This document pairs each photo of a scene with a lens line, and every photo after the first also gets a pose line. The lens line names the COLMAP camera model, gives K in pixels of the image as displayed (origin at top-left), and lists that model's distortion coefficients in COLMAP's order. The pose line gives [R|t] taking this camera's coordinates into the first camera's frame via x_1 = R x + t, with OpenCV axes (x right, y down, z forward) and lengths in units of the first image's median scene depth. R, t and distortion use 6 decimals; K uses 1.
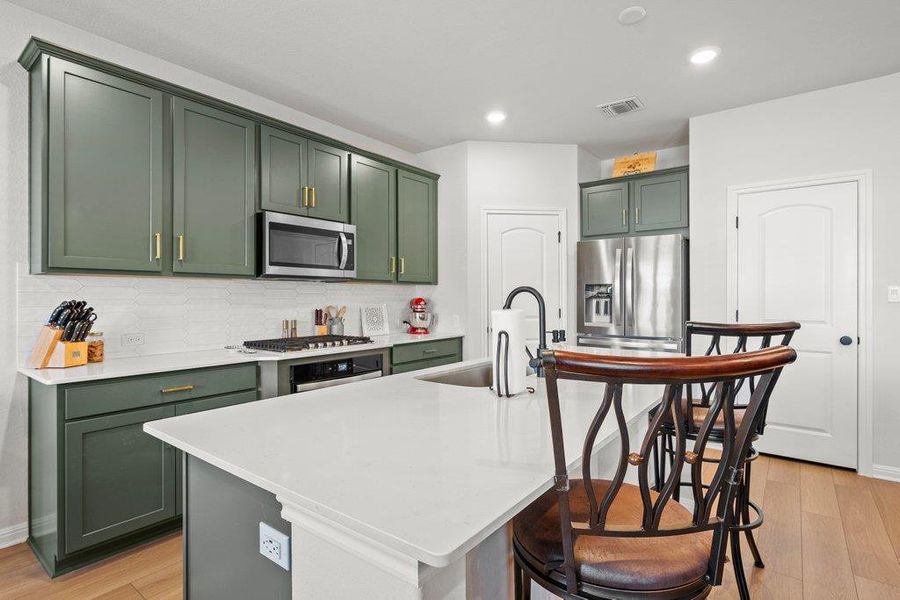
lens RADIAL K [[444.9, 0, 450.0], [0, 444.9, 300.0], [0, 0, 1]] dist [-0.000596, -0.000026]
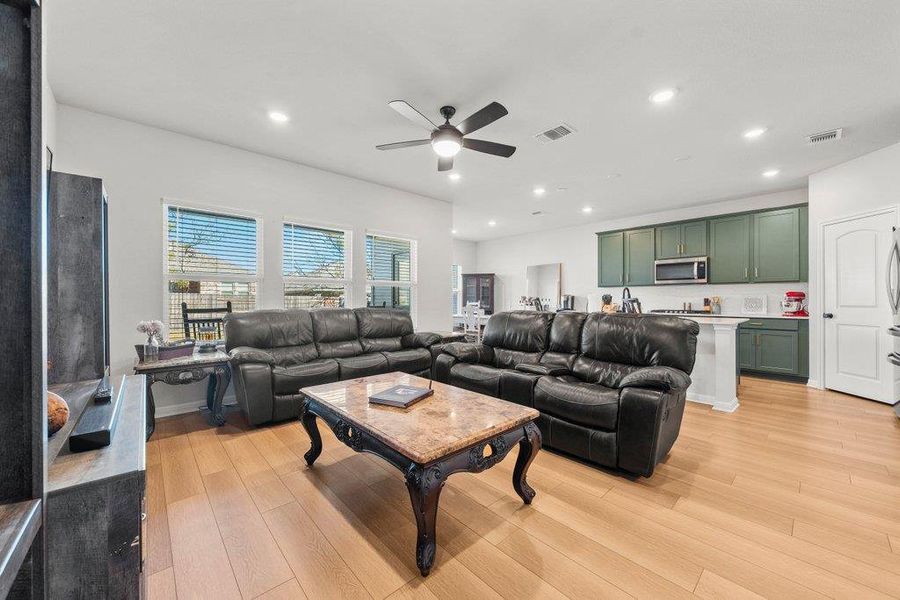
lens RADIAL K [[336.8, 0, 450.0], [0, 336.8, 300.0], [0, 0, 1]] dist [-0.001912, -0.000248]
pose [[-0.171505, -0.003527, -0.985177, 1.527796], [-0.009435, 0.999954, -0.001937, 0.046002], [0.985138, 0.008963, -0.171530, 0.107603]]
